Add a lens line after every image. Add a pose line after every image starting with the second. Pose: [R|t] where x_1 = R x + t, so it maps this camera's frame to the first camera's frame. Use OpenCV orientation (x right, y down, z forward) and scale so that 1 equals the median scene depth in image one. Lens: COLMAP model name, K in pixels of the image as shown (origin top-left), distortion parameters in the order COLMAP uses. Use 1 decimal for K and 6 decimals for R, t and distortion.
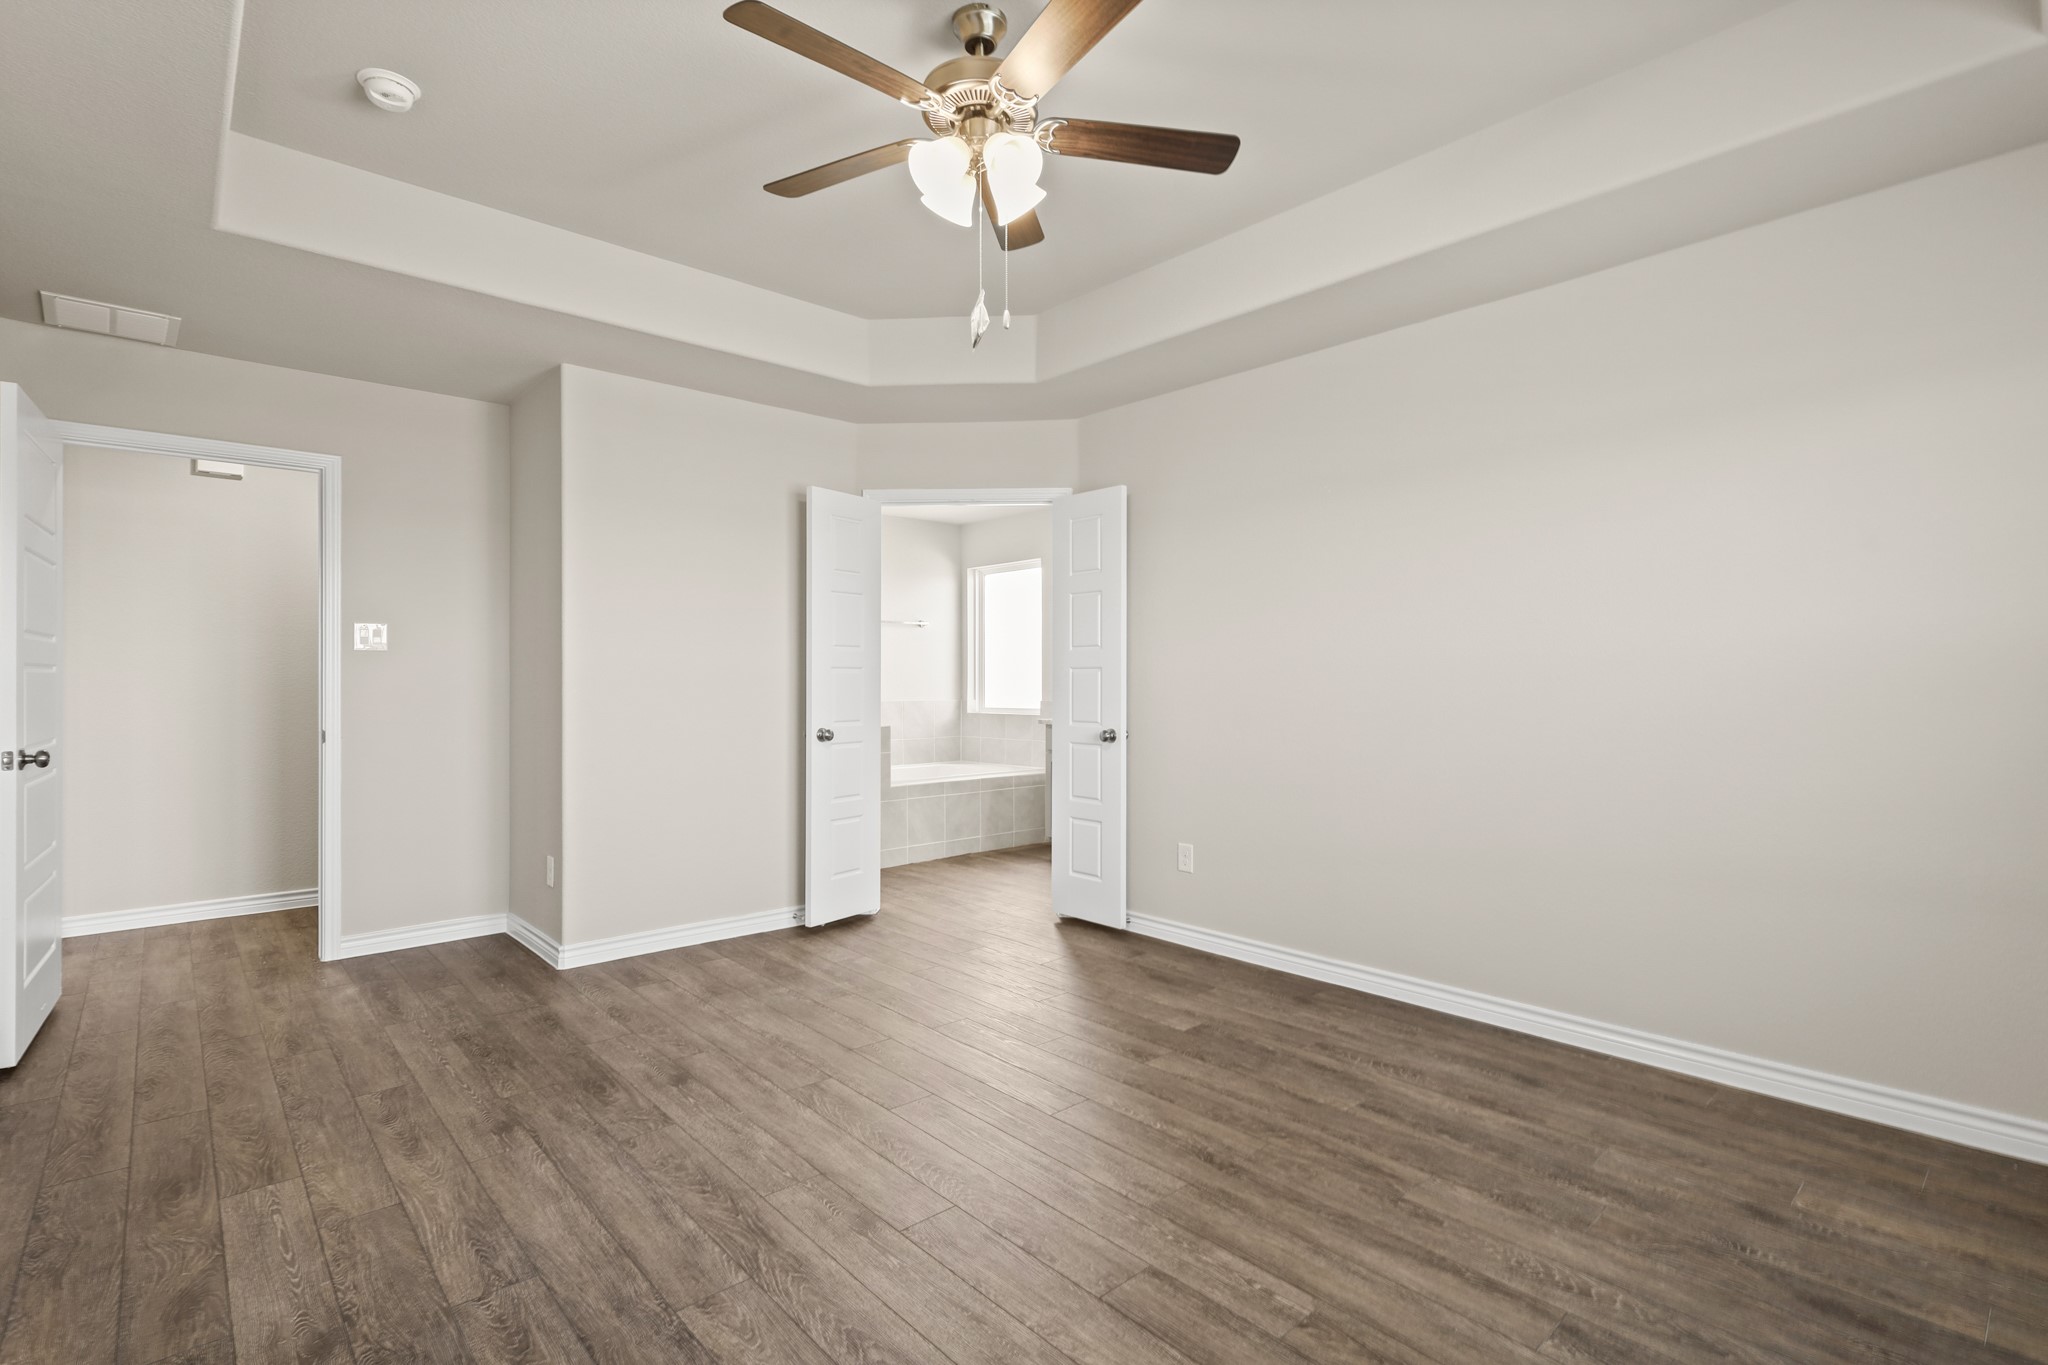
lens RADIAL K [[976.2, 0, 1023.6], [0, 976.2, 688.8], [0, 0, 1]] dist [0.001963, 0.001776]
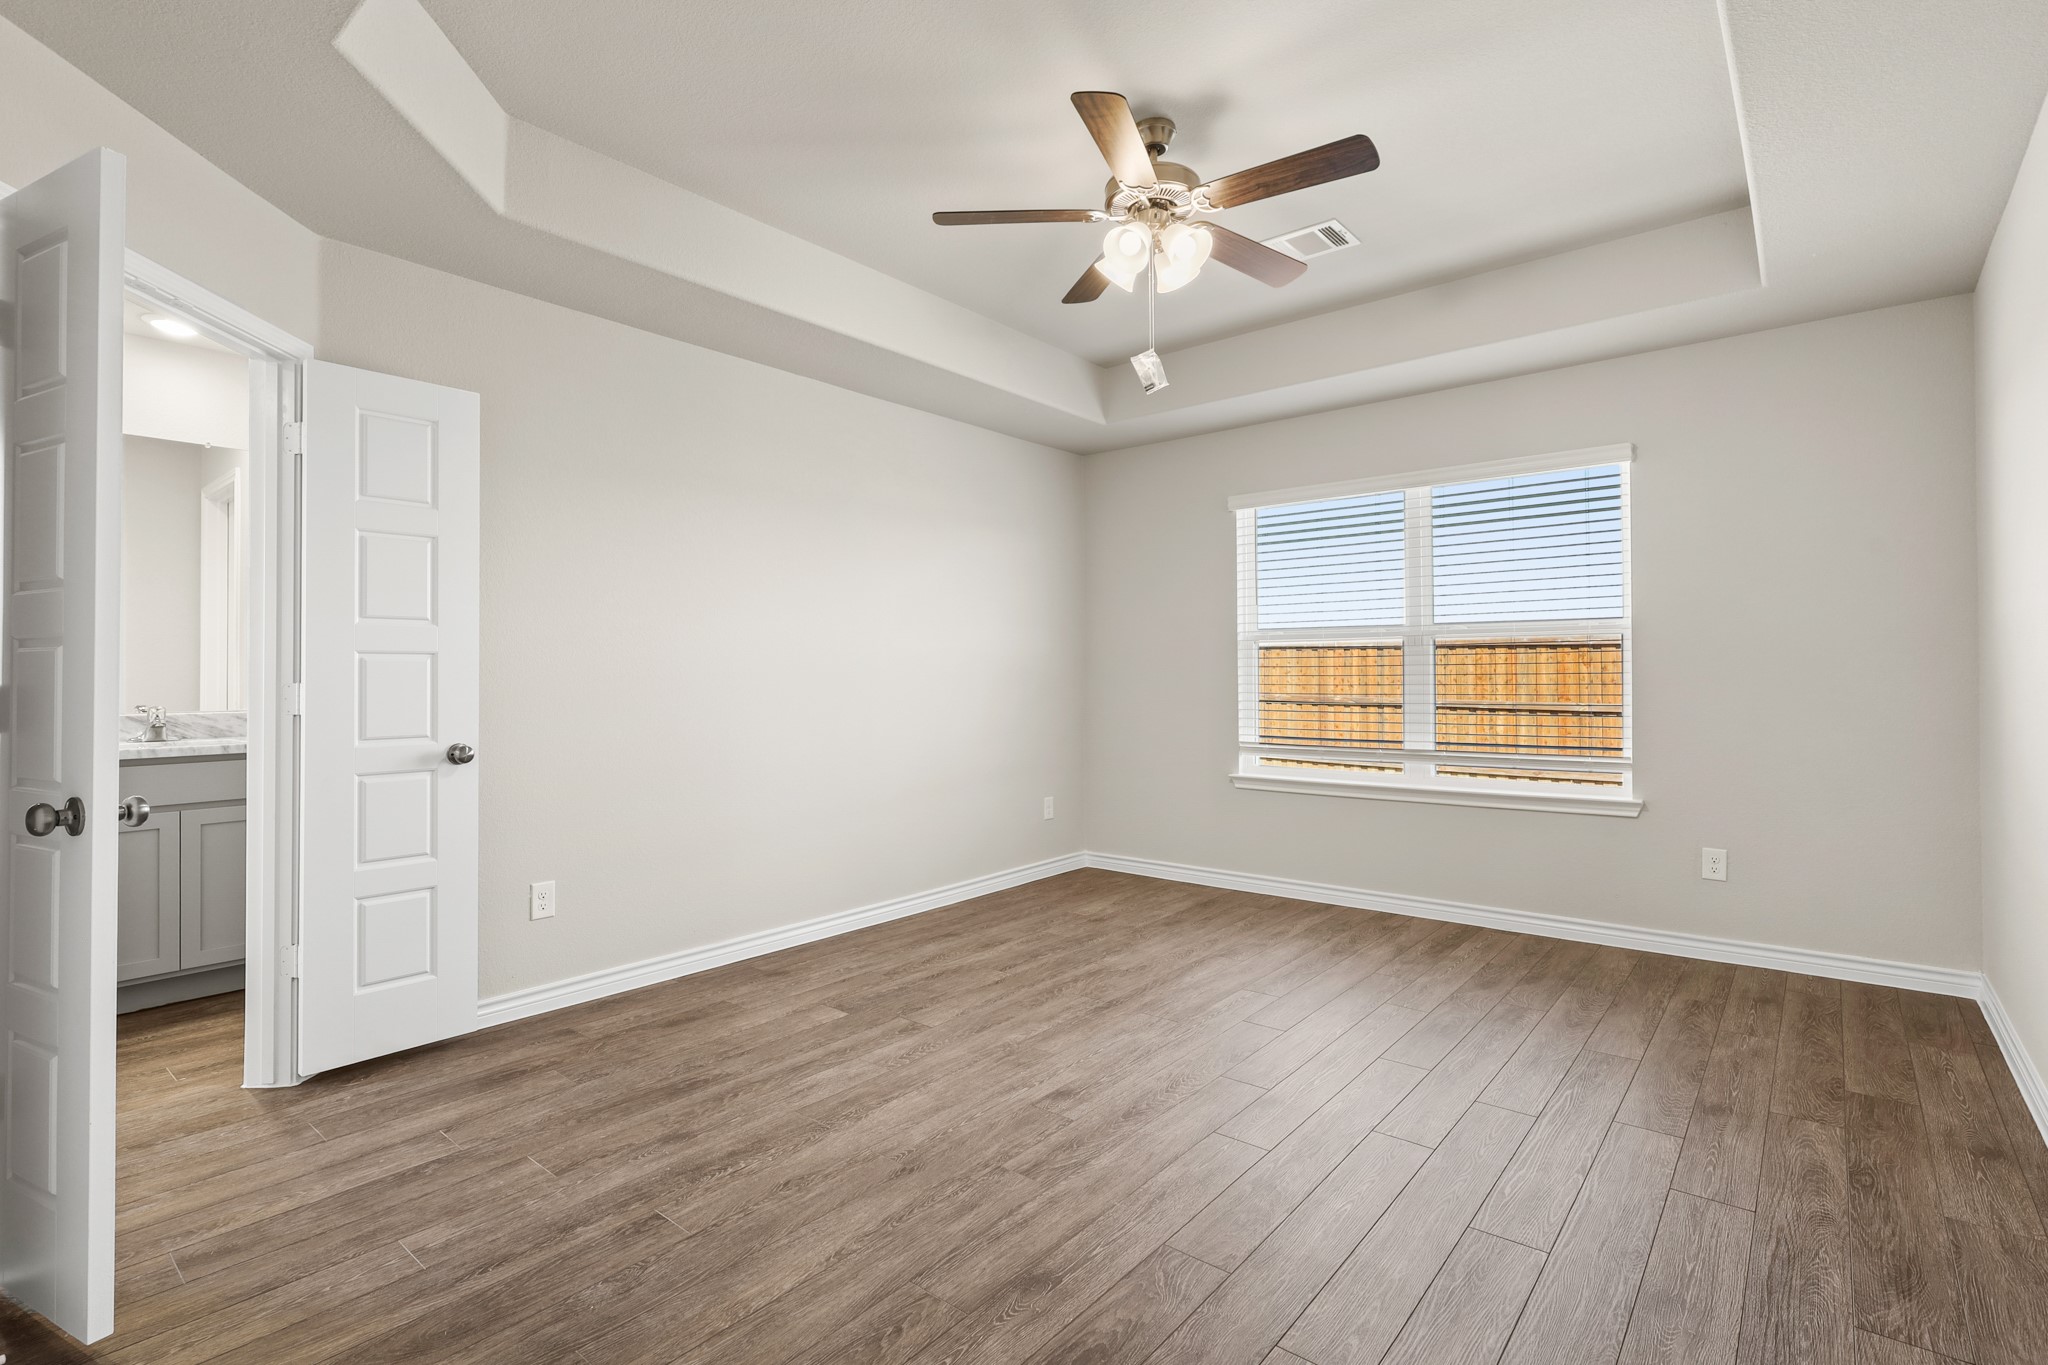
lens RADIAL K [[976.2, 0, 1020.4], [0, 976.2, 671.3], [0, 0, 1]] dist [0.001963, 0.001776]
pose [[-0.160164, 0.007809, 0.987059, -0.983813], [0.010295, 0.999928, -0.006241, -0.001478], [-0.987037, 0.009162, -0.160233, 1.100121]]
